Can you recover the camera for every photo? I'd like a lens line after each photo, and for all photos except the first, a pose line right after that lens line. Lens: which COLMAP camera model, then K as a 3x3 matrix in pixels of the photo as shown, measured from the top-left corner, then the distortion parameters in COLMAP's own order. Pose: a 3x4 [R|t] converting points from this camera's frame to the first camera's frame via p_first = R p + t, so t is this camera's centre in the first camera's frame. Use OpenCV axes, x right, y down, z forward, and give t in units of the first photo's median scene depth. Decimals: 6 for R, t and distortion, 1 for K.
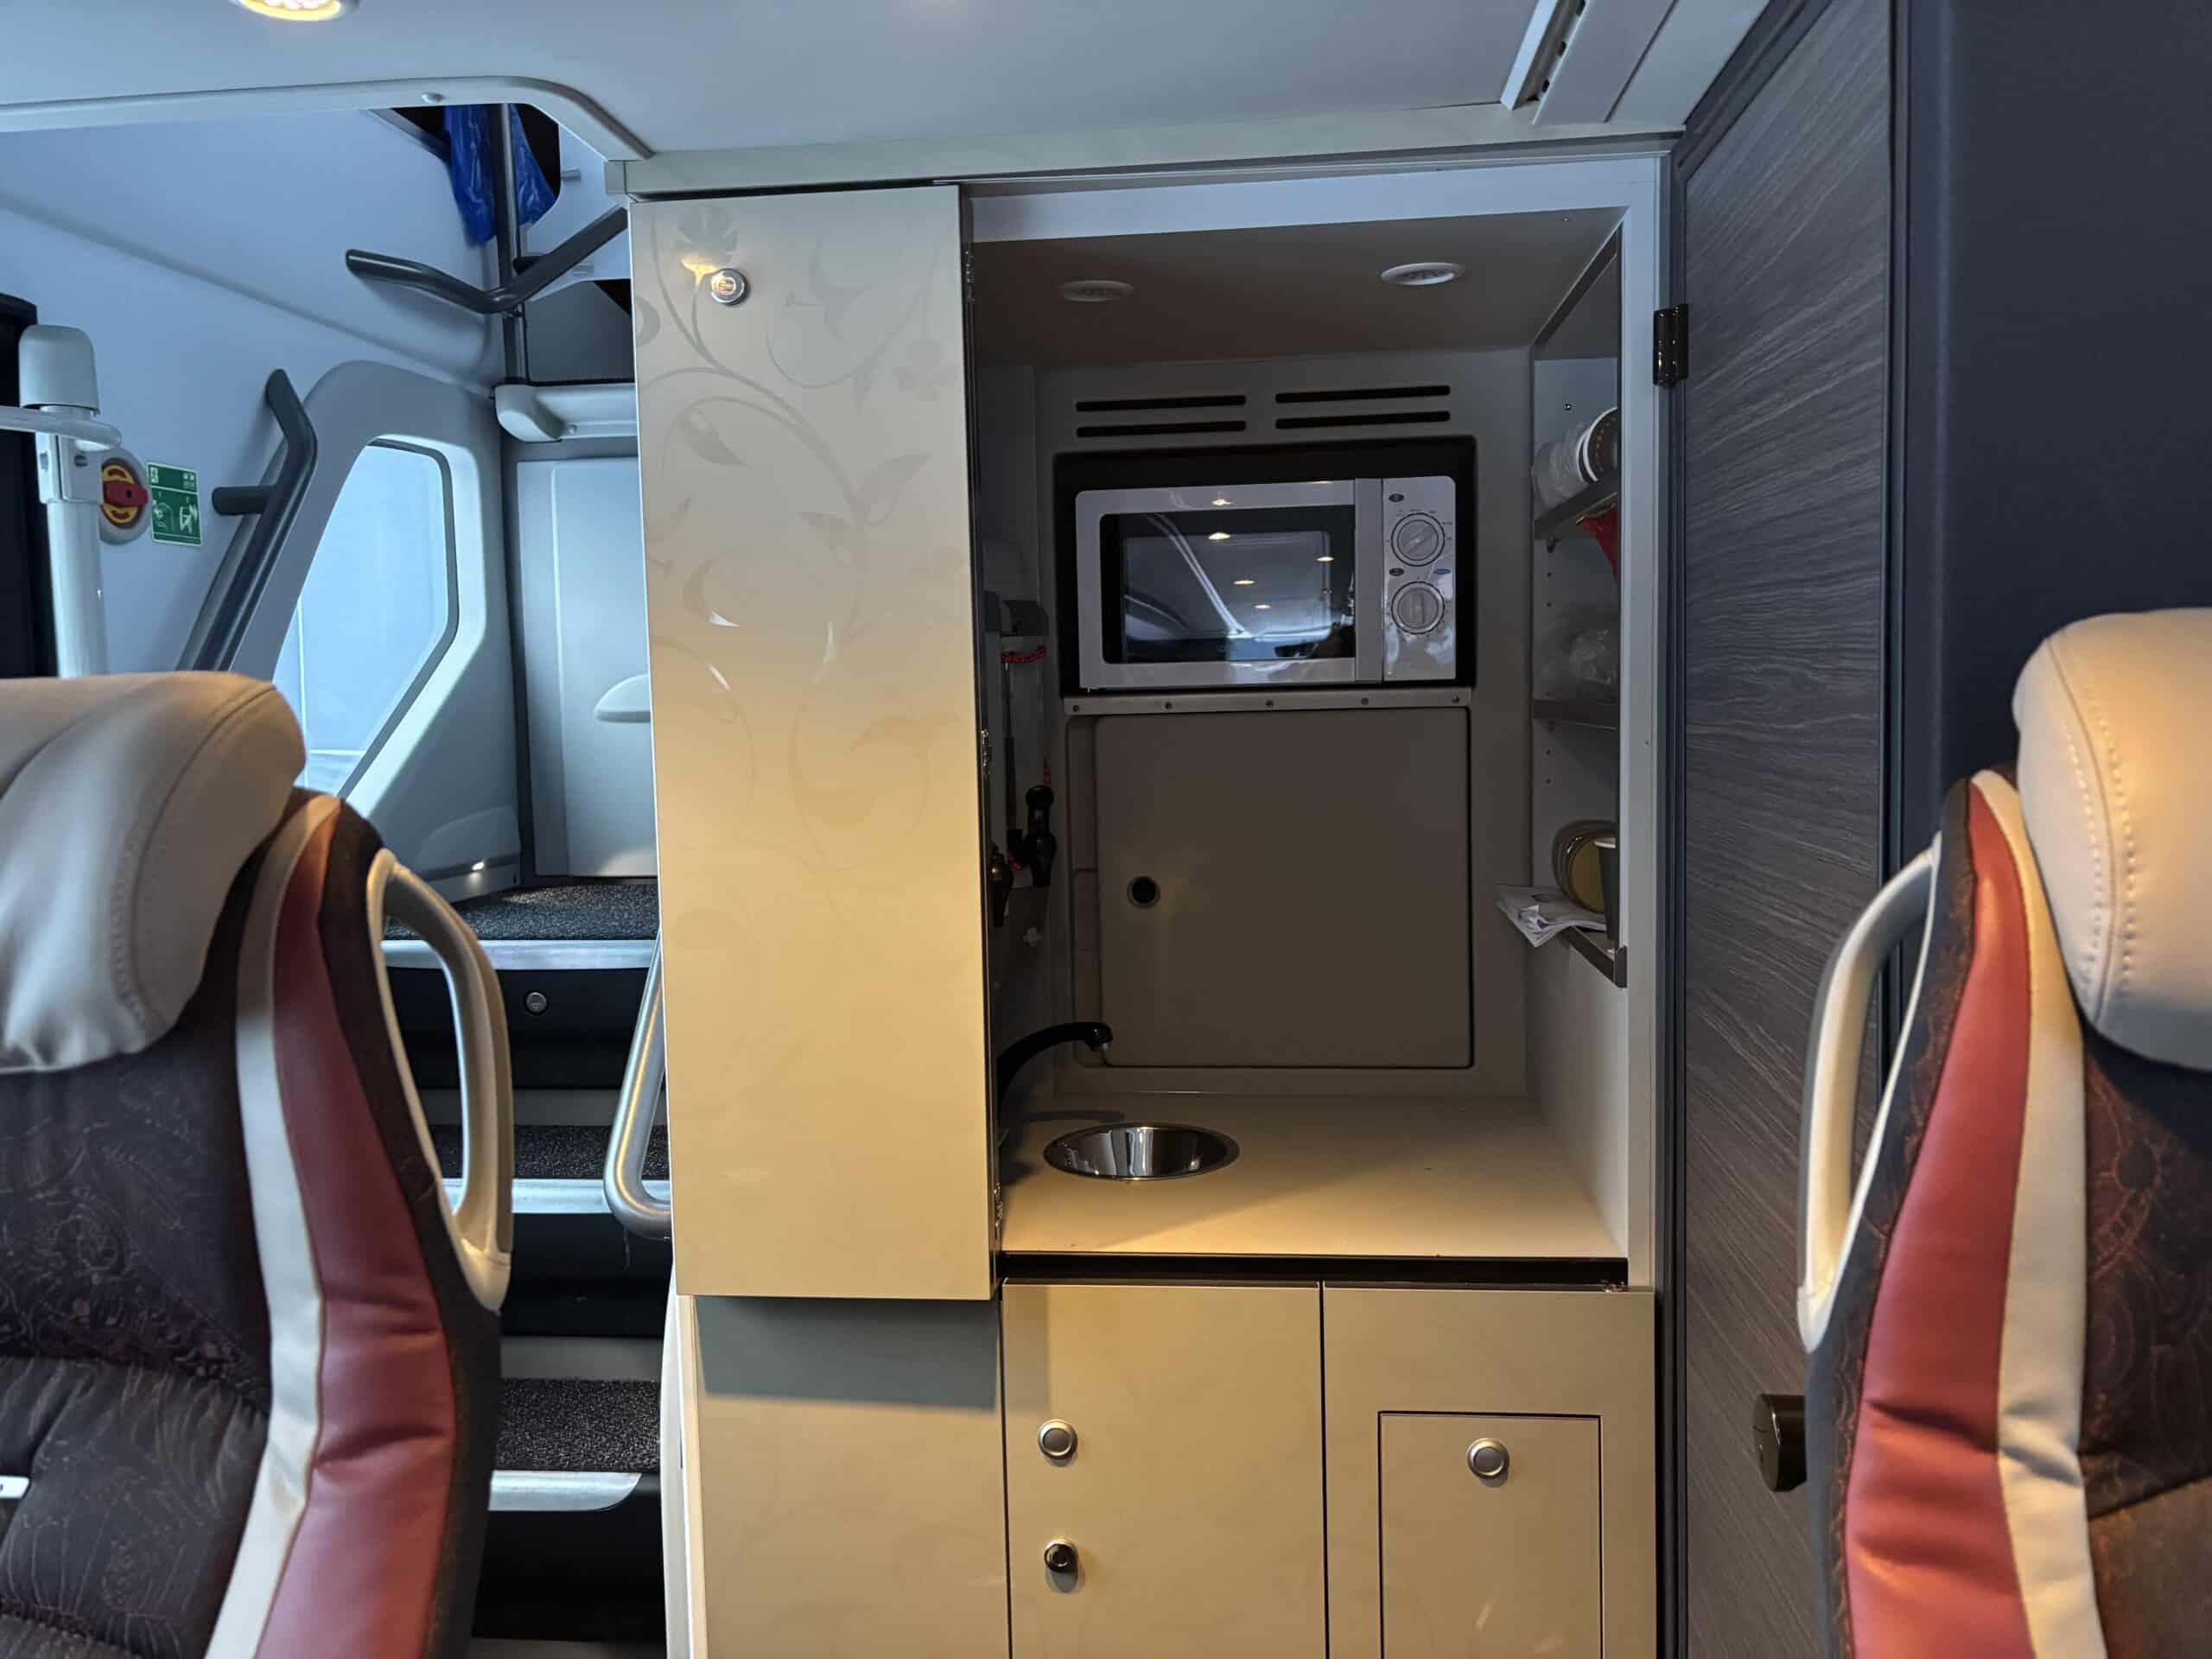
lens RADIAL K [[1674.2, 0, 1104.4], [0, 1674.2, 820.7], [0, 0, 1]] dist [0.000471, -0.010032]
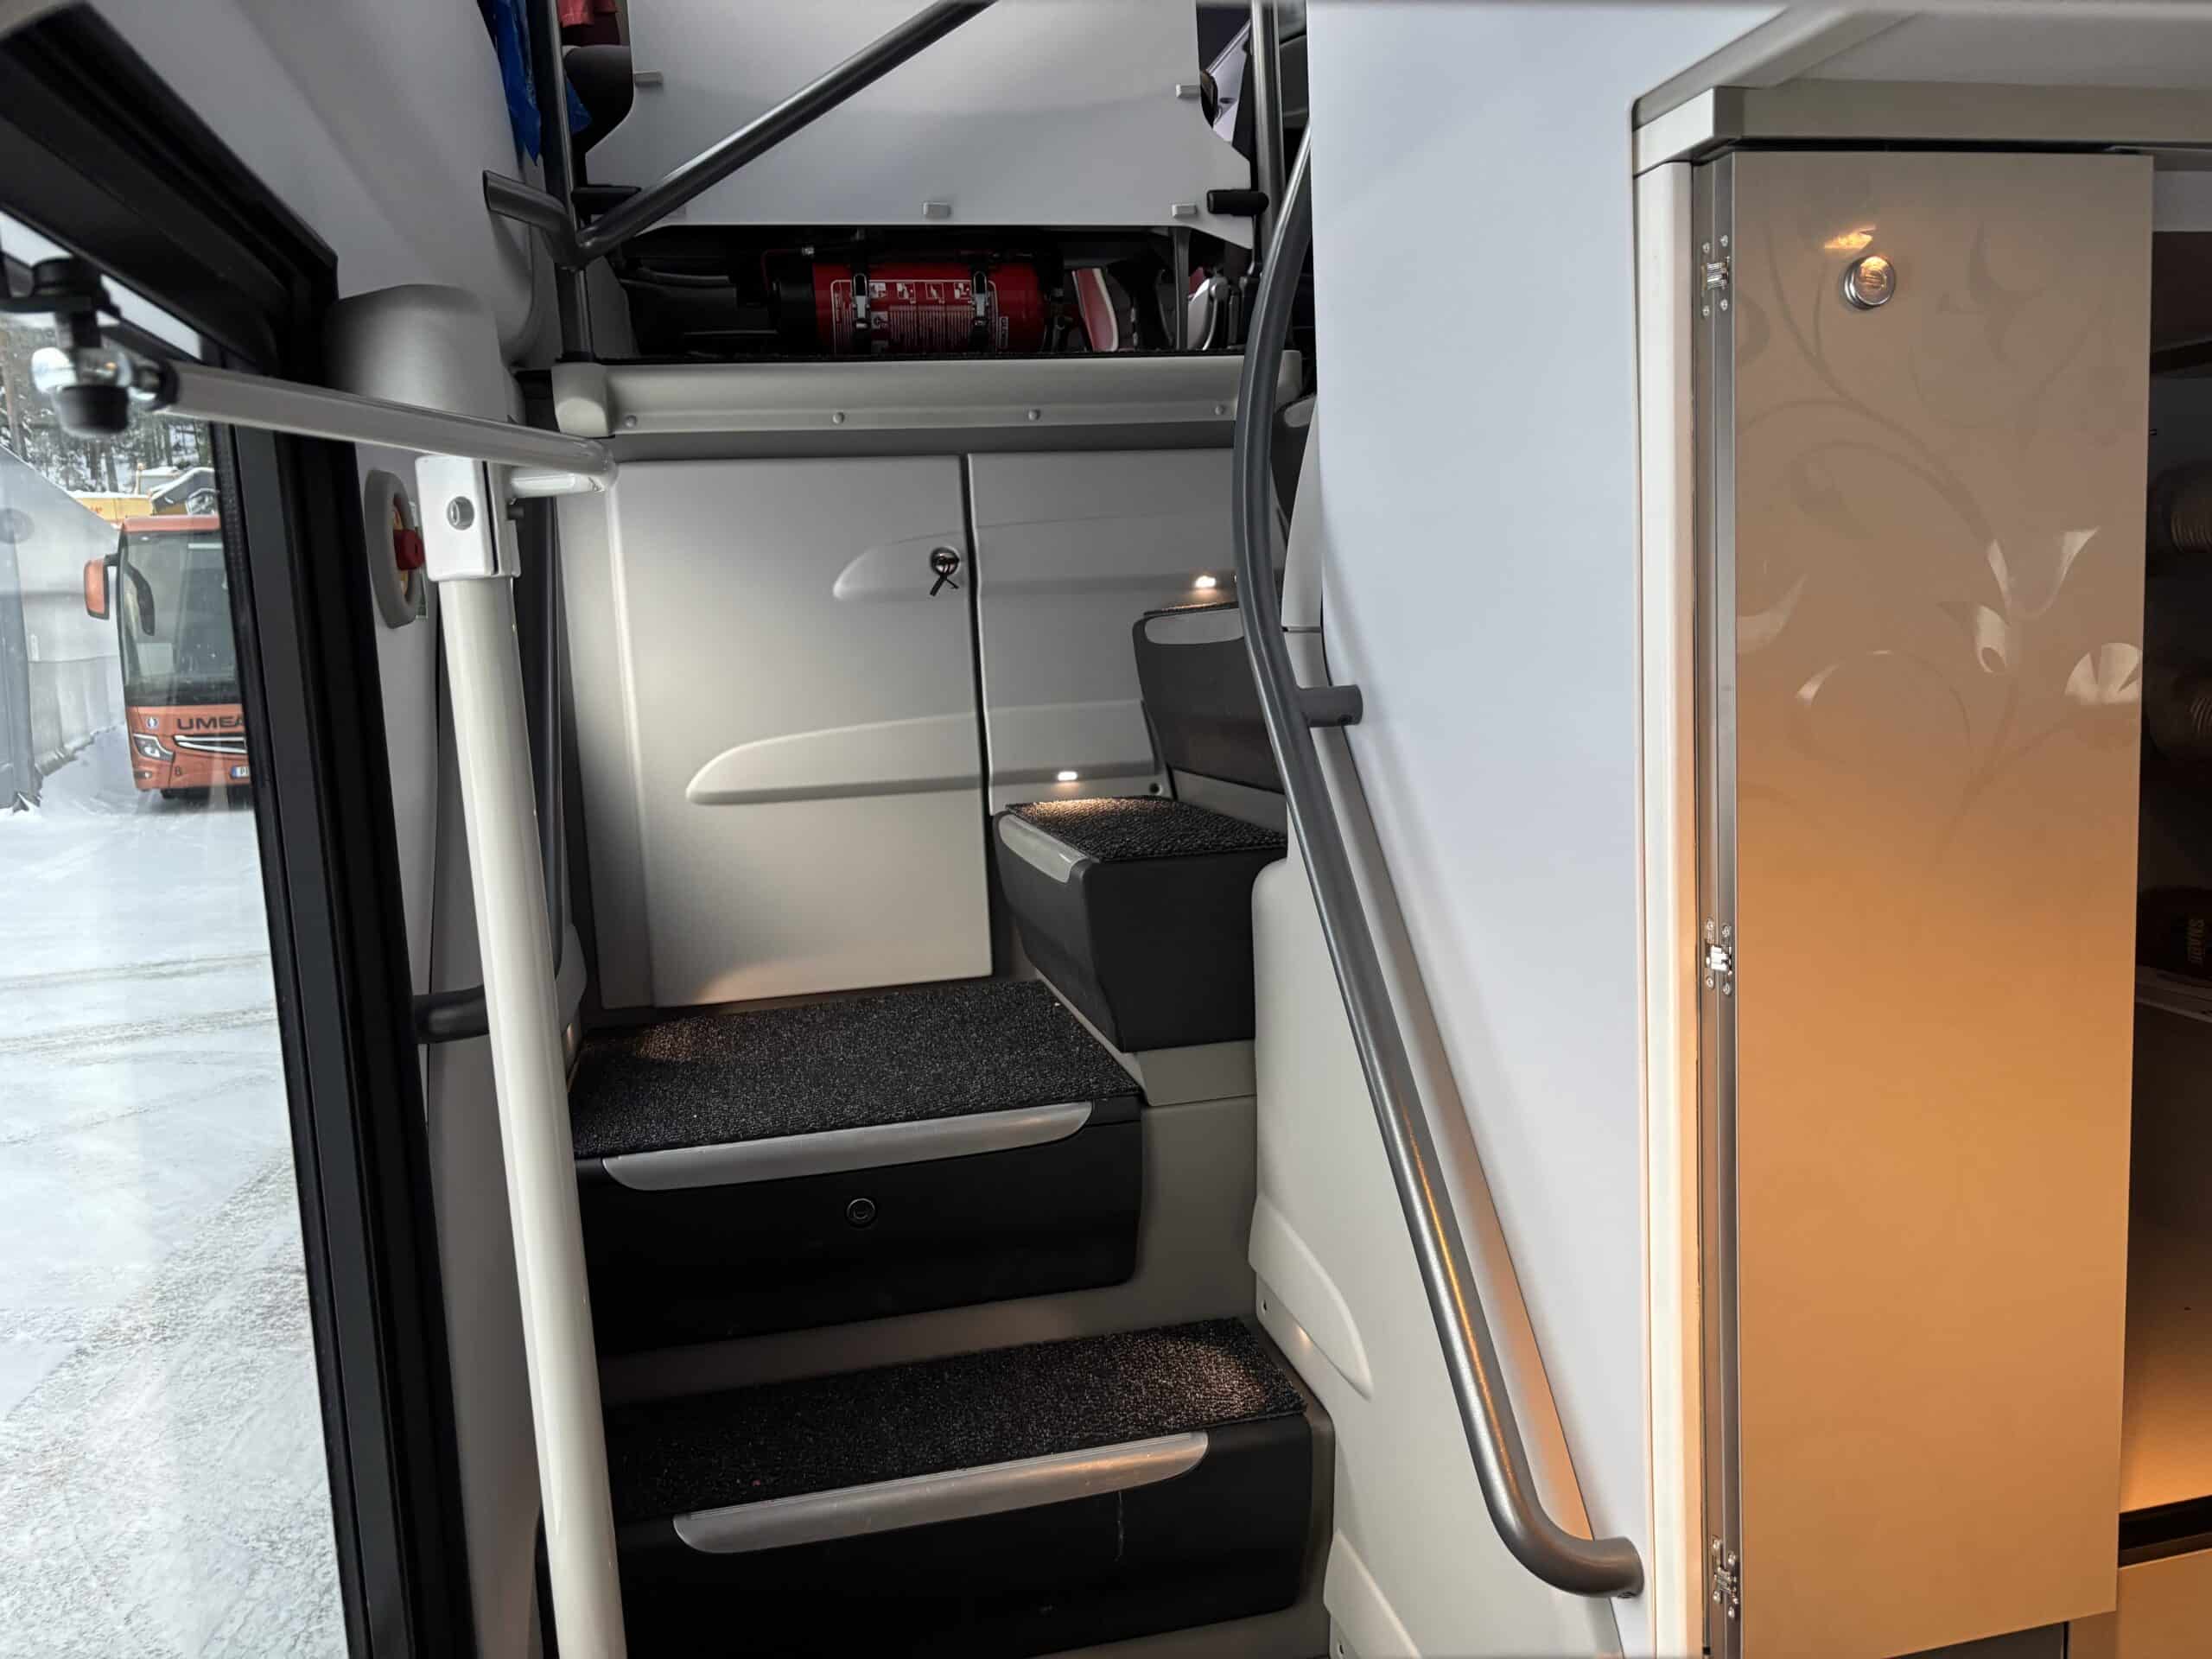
lens RADIAL K [[1674.2, 0, 1108.3], [0, 1674.2, 836.7], [0, 0, 1]] dist [0.000471, -0.010032]
pose [[0.945943, -0.070844, 0.316501, -0.384161], [0.060096, 0.997240, 0.043604, -0.070103], [-0.318717, -0.022226, 0.947589, 0.221499]]
